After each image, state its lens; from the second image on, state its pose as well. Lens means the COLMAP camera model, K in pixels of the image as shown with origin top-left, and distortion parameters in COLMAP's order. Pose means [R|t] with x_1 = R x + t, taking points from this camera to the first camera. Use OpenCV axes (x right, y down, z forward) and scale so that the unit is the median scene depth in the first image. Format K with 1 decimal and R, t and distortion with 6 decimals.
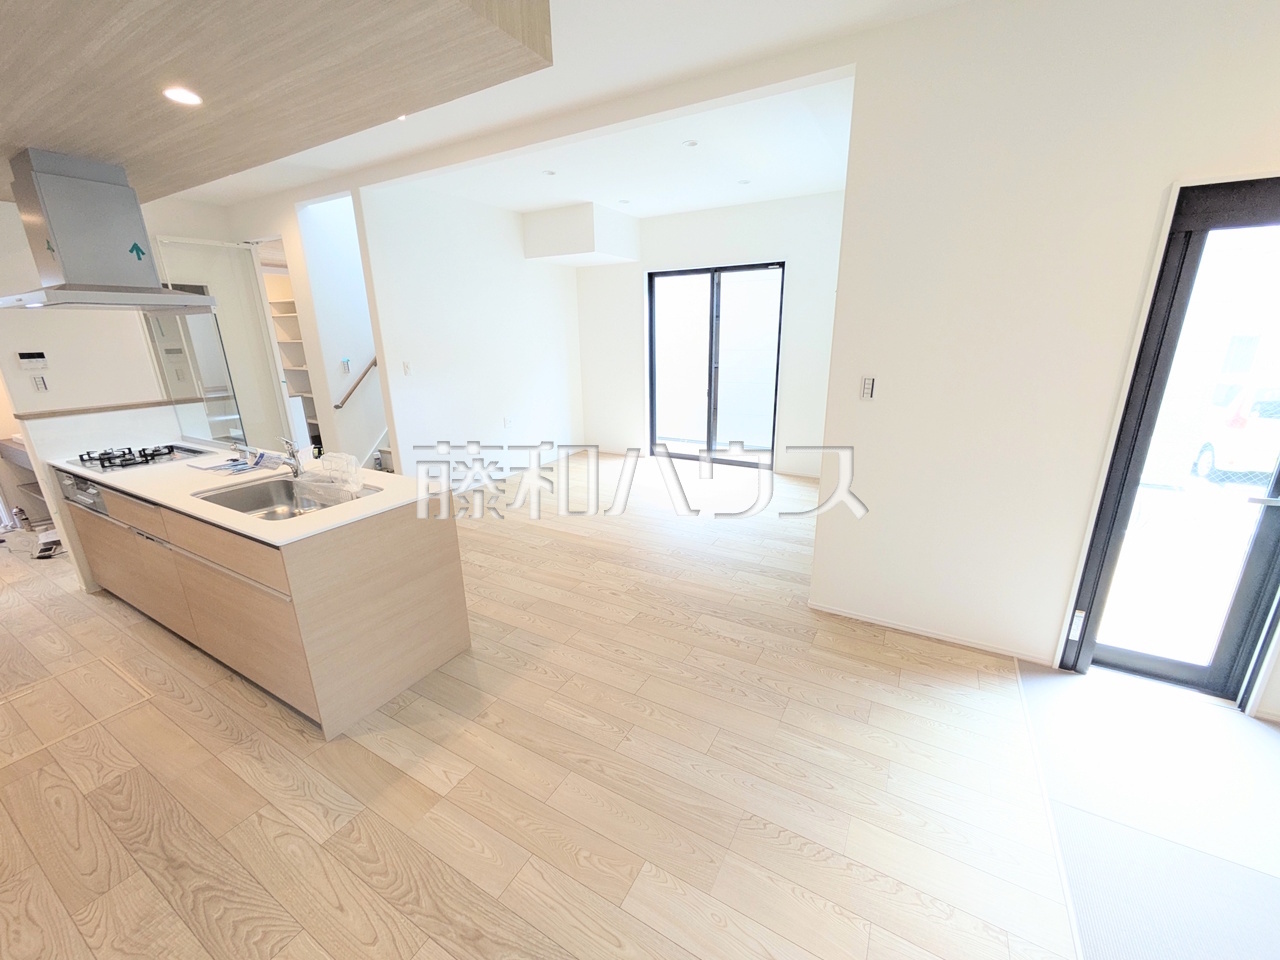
lens RADIAL K [[506.9, 0, 636.3], [0, 506.9, 480.2], [0, 0, 1]] dist [0.000905, 0.001342]
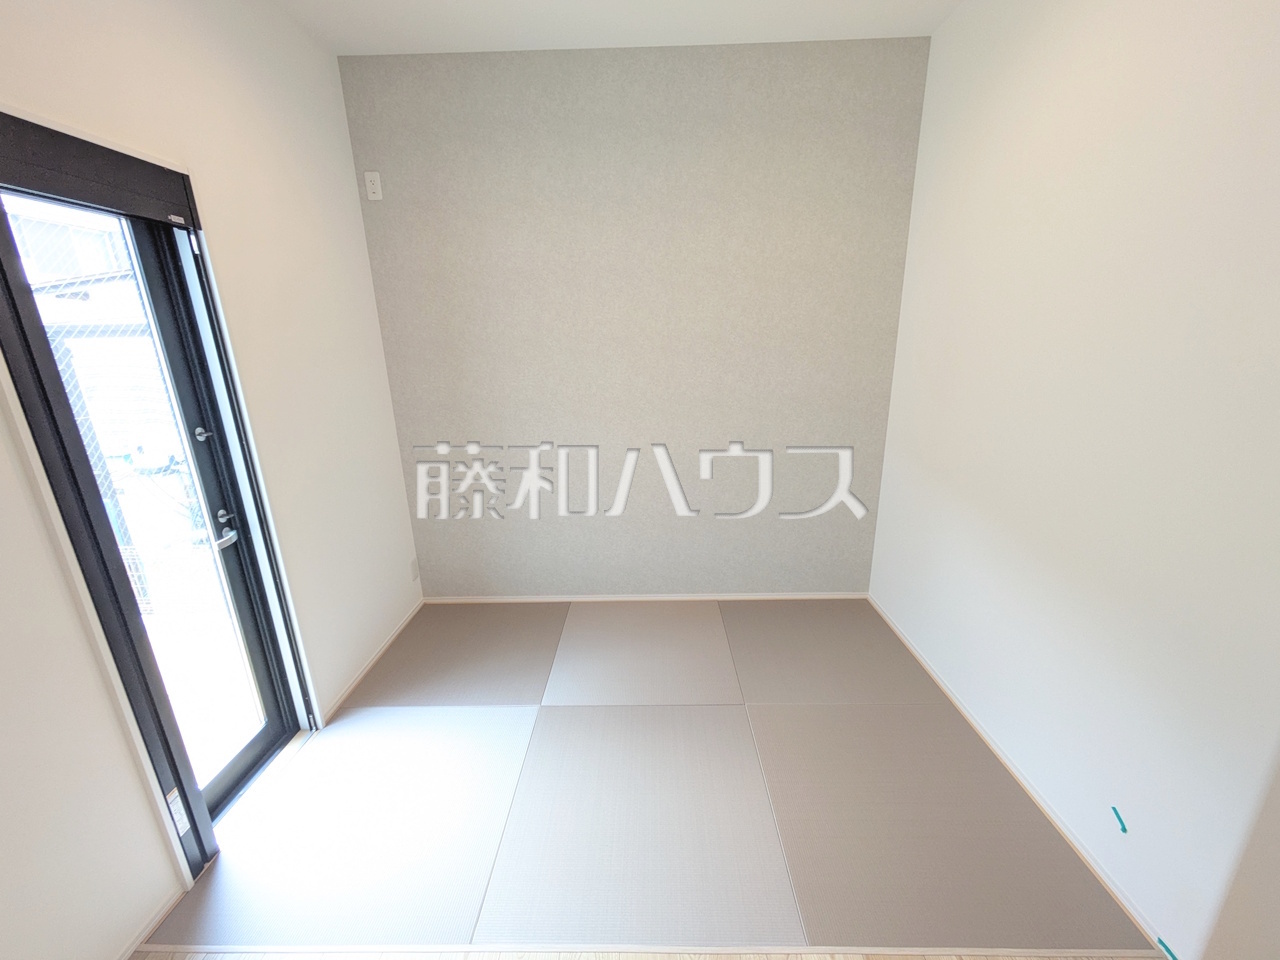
lens RADIAL K [[506.9, 0, 644.6], [0, 506.9, 480.7], [0, 0, 1]] dist [0.000905, 0.001342]
pose [[-0.491701, -0.216173, 0.843504, 0.089221], [0.273055, 0.881557, 0.385096, -0.104904], [-0.826844, 0.419675, -0.374435, 0.377892]]
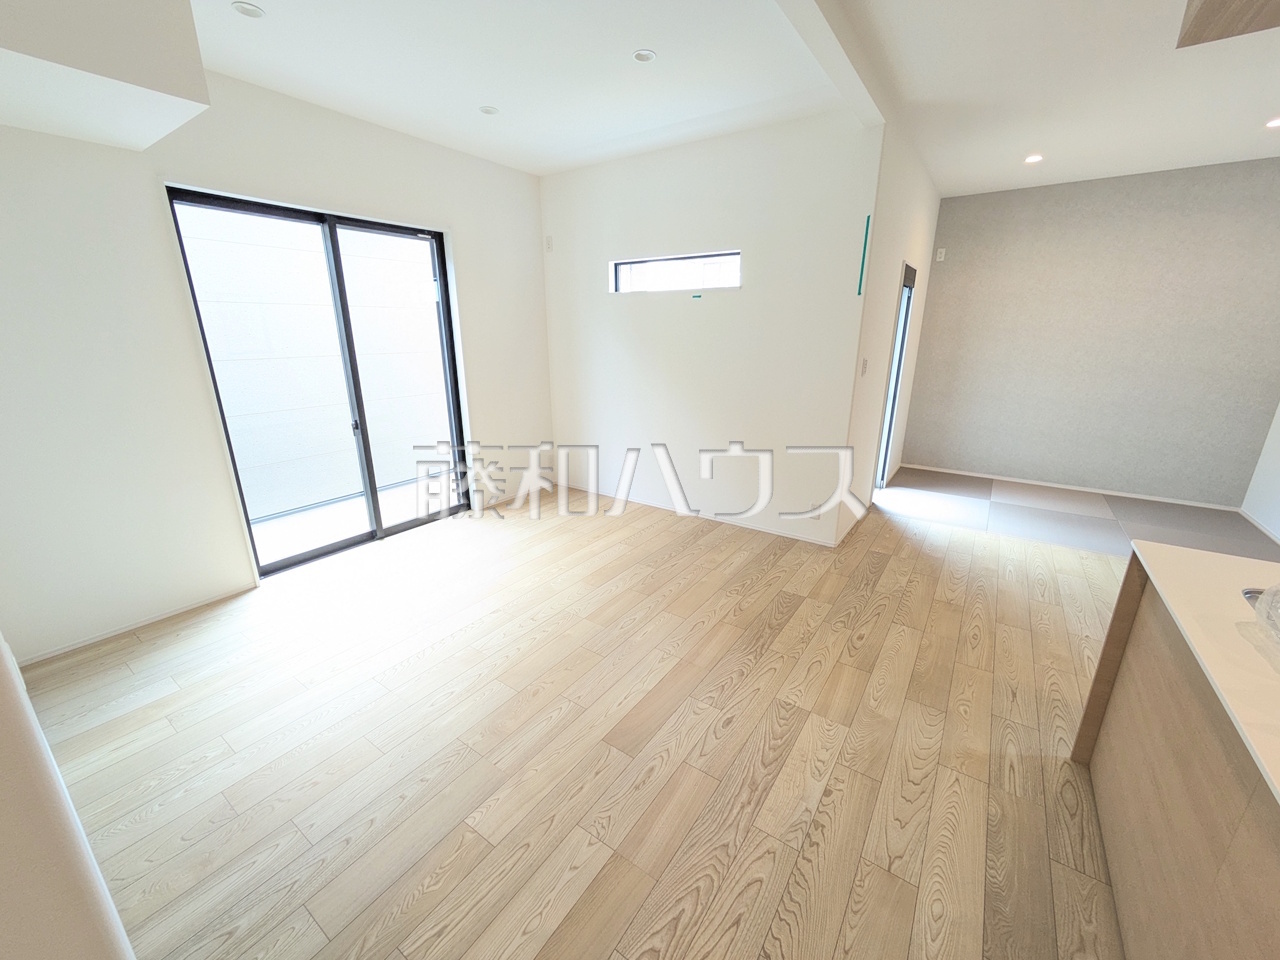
lens RADIAL K [[506.9, 0, 638.7], [0, 506.9, 481.6], [0, 0, 1]] dist [0.000905, 0.001342]
pose [[0.084766, -0.271090, 0.958814, -0.706785], [0.280523, 0.929847, 0.238099, -0.275434], [-0.956097, 0.248787, 0.154867, 1.017643]]
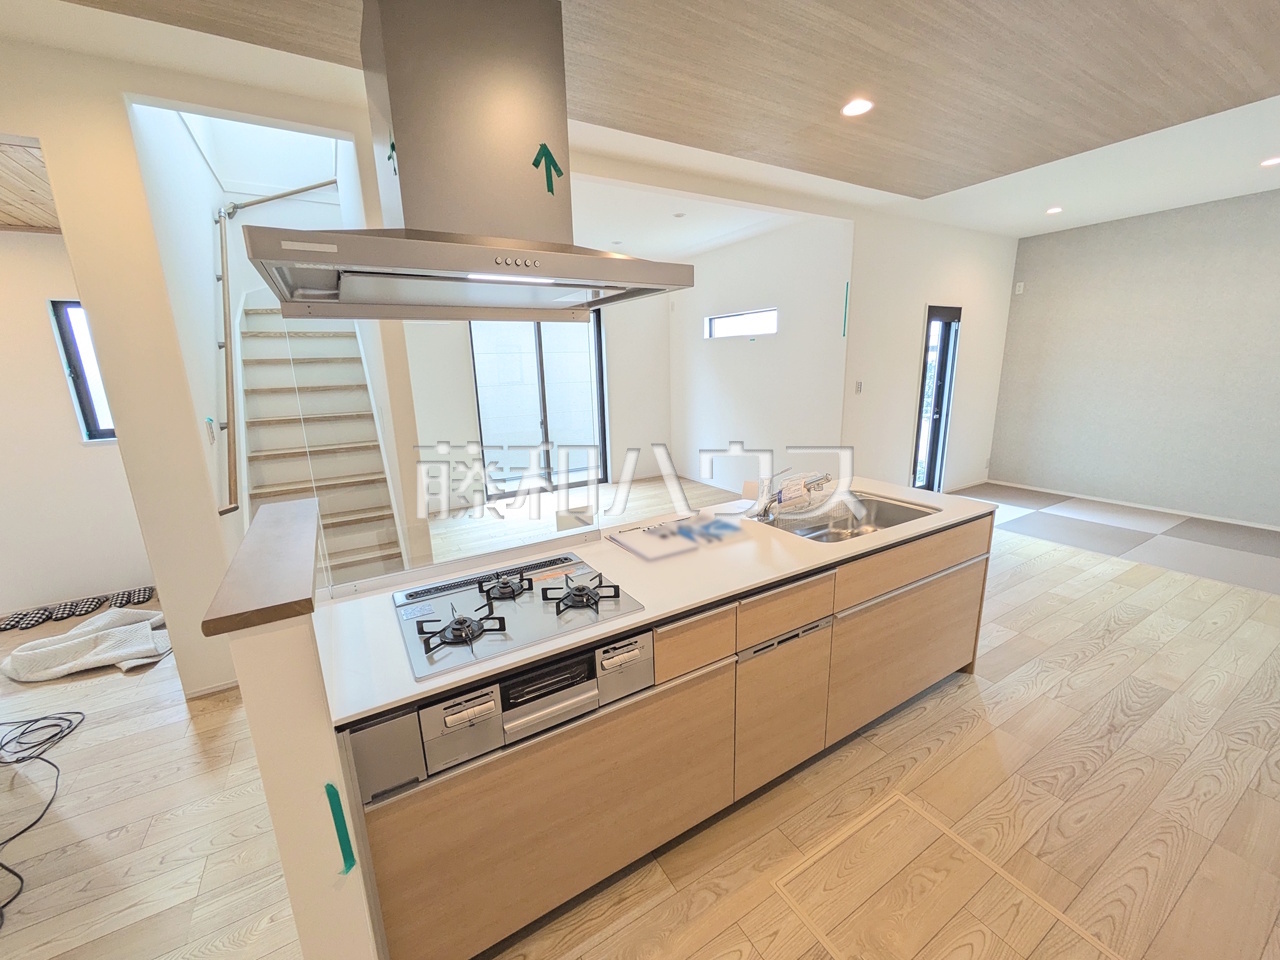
lens RADIAL K [[506.9, 0, 637.2], [0, 506.9, 479.9], [0, 0, 1]] dist [0.000905, 0.001342]
pose [[0.490930, -0.193719, 0.849388, -1.119545], [0.264862, 0.962003, 0.066318, -0.135676], [-0.829961, 0.192413, 0.523585, 0.534614]]
